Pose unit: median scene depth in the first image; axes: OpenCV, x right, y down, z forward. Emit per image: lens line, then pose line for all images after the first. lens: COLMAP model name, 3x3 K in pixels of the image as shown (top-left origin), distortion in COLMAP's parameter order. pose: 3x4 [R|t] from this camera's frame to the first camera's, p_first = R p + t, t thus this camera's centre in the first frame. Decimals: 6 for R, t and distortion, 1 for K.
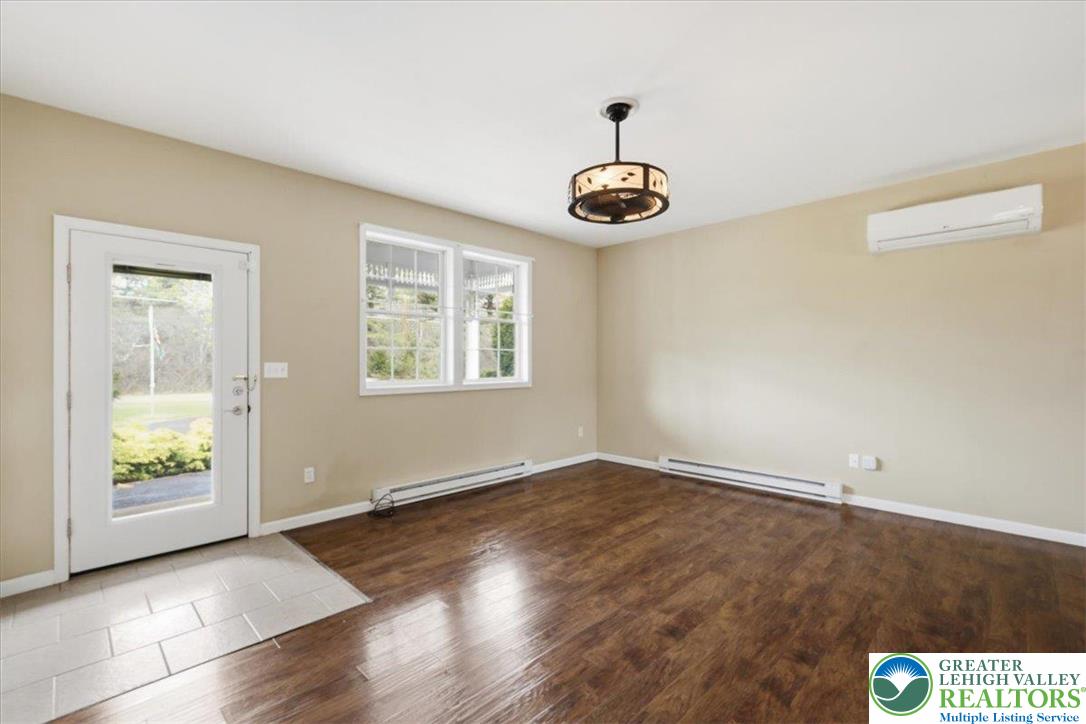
lens RADIAL K [[480.1, 0, 544.0], [0, 480.1, 358.7], [0, 0, 1]] dist [0.004578, -0.000021]
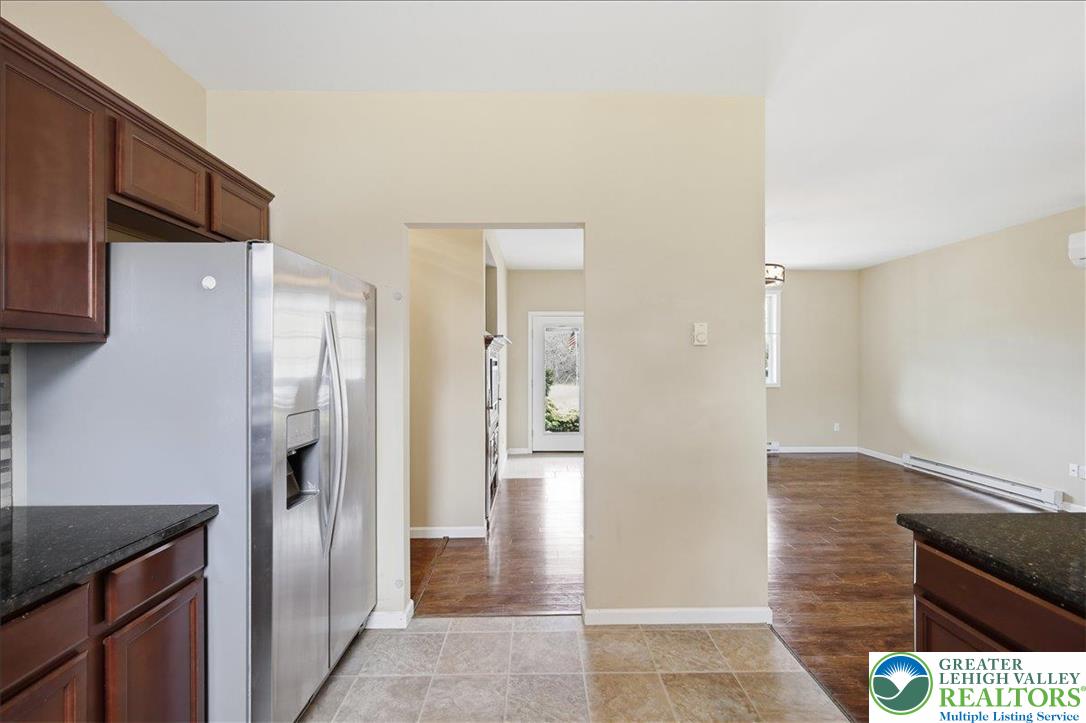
lens RADIAL K [[480.1, 0, 543.1], [0, 480.1, 360.6], [0, 0, 1]] dist [0.004578, -0.000021]
pose [[0.719727, 0.001143, -0.694256, 0.714858], [0.003886, 0.999976, 0.005674, -0.041706], [0.694246, -0.006782, 0.719706, -0.687293]]
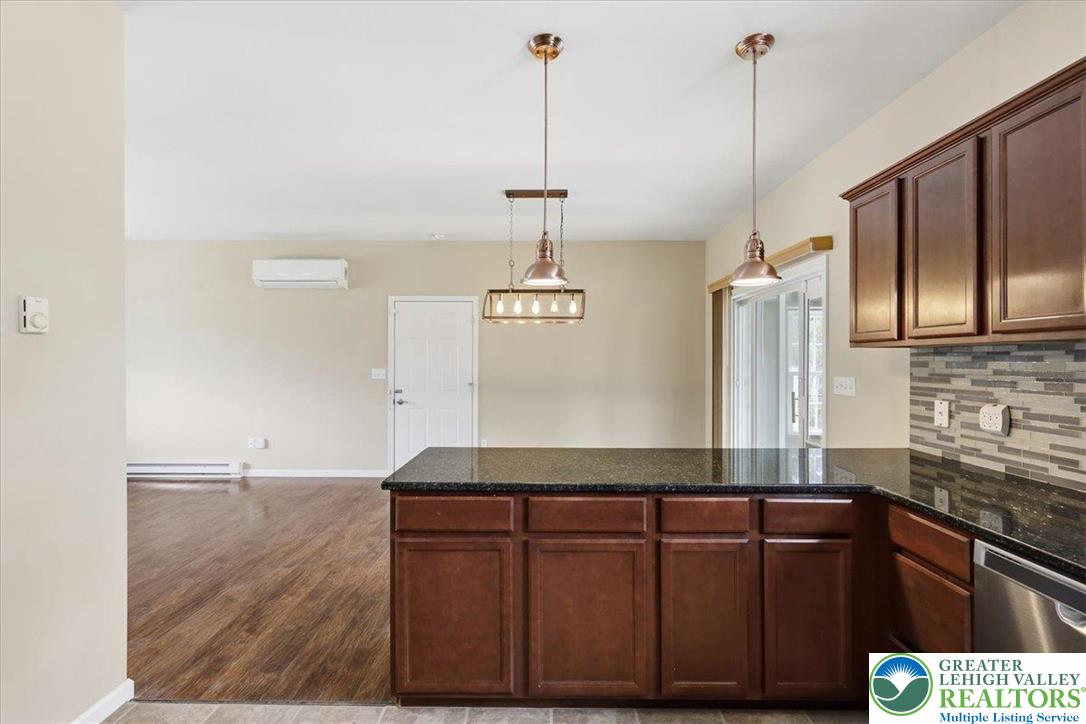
lens RADIAL K [[480.1, 0, 548.3], [0, 480.1, 358.1], [0, 0, 1]] dist [0.004578, -0.000021]
pose [[0.712430, 0.002797, 0.701737, 0.391629], [-0.007239, 0.999968, 0.003364, -0.041204], [-0.701706, -0.007476, 0.712428, -0.667381]]
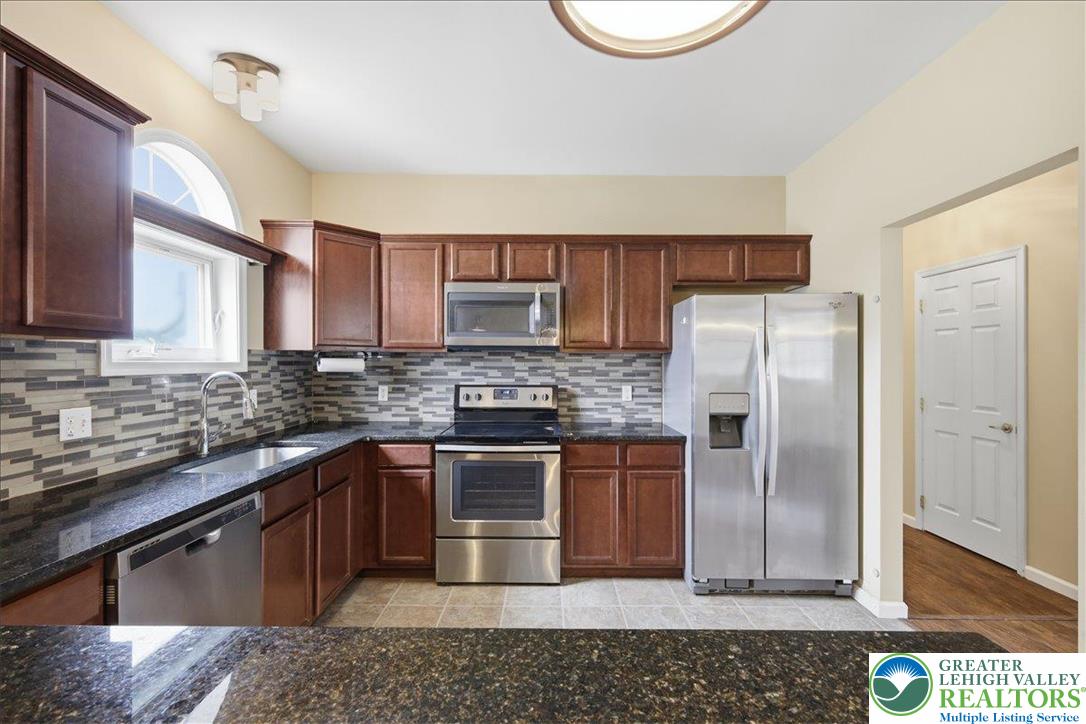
lens RADIAL K [[480.1, 0, 538.4], [0, 480.1, 368.6], [0, 0, 1]] dist [0.004578, -0.000021]
pose [[-0.720765, 0.008950, -0.693122, 0.976585], [0.004540, 0.999956, 0.008192, -0.033374], [0.693164, 0.002758, -0.720774, -0.117893]]
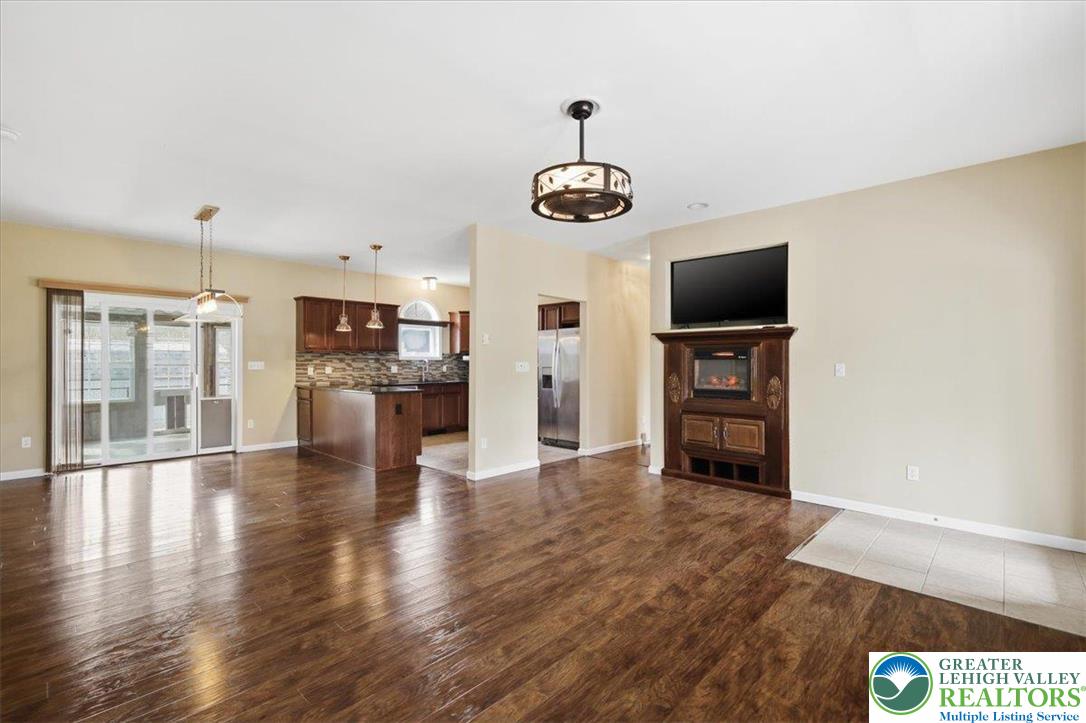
lens RADIAL K [[480.1, 0, 535.2], [0, 480.1, 365.9], [0, 0, 1]] dist [0.004578, -0.000021]
pose [[-0.999996, -0.000929, -0.002698, 0.219287], [-0.000924, 0.999998, -0.001994, 0.015616], [0.002700, -0.001991, -0.999994, 1.725484]]
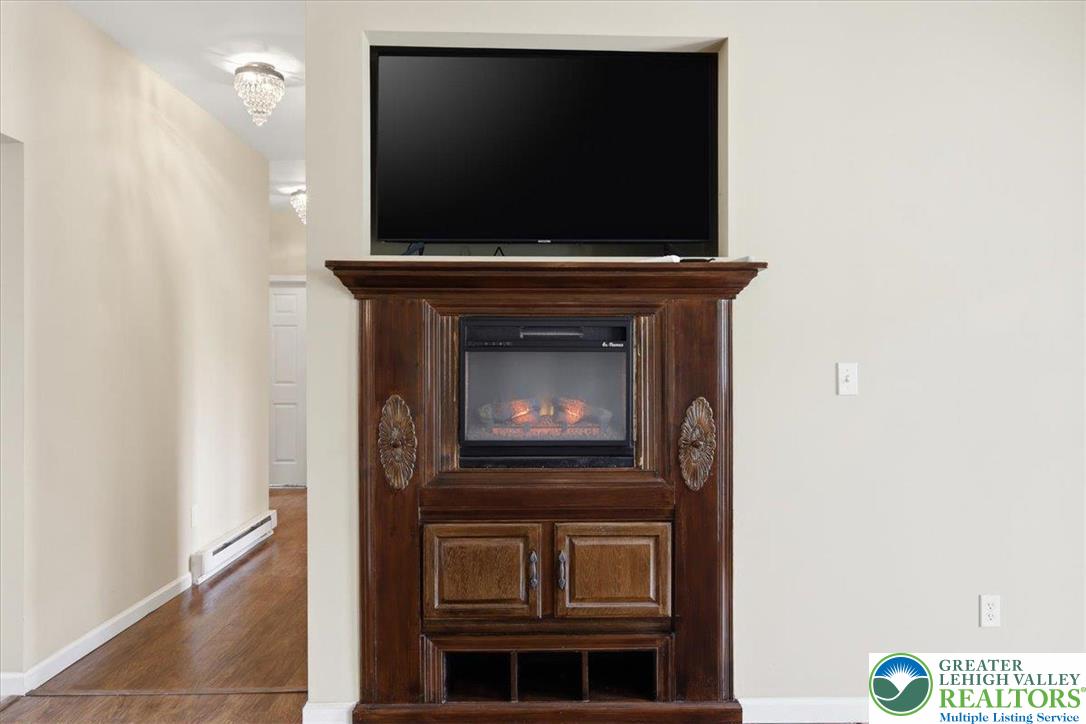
lens RADIAL K [[737.3, 0, 544.4], [0, 737.3, 356.9], [0, 0, 1]] dist [-0.004552, 0.001713]
pose [[-0.695158, -0.002722, -0.718852, 0.195791], [0.008017, 0.999901, -0.011539, 0.007954], [0.718812, -0.013785, -0.695067, 0.762135]]
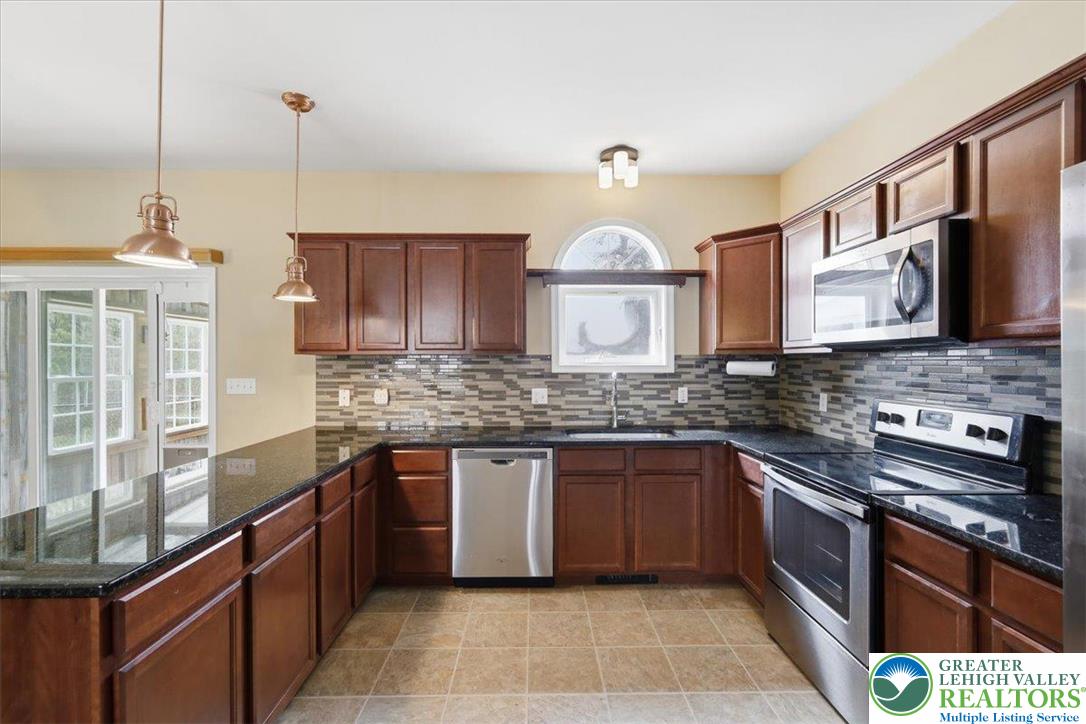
lens RADIAL K [[480.1, 0, 544.1], [0, 480.1, 365.9], [0, 0, 1]] dist [0.004578, -0.000021]
pose [[-0.717745, -0.004017, 0.696294, 0.216840], [-0.005078, 0.999987, 0.000535, -0.037641], [-0.696287, -0.003152, -0.717756, -0.110972]]
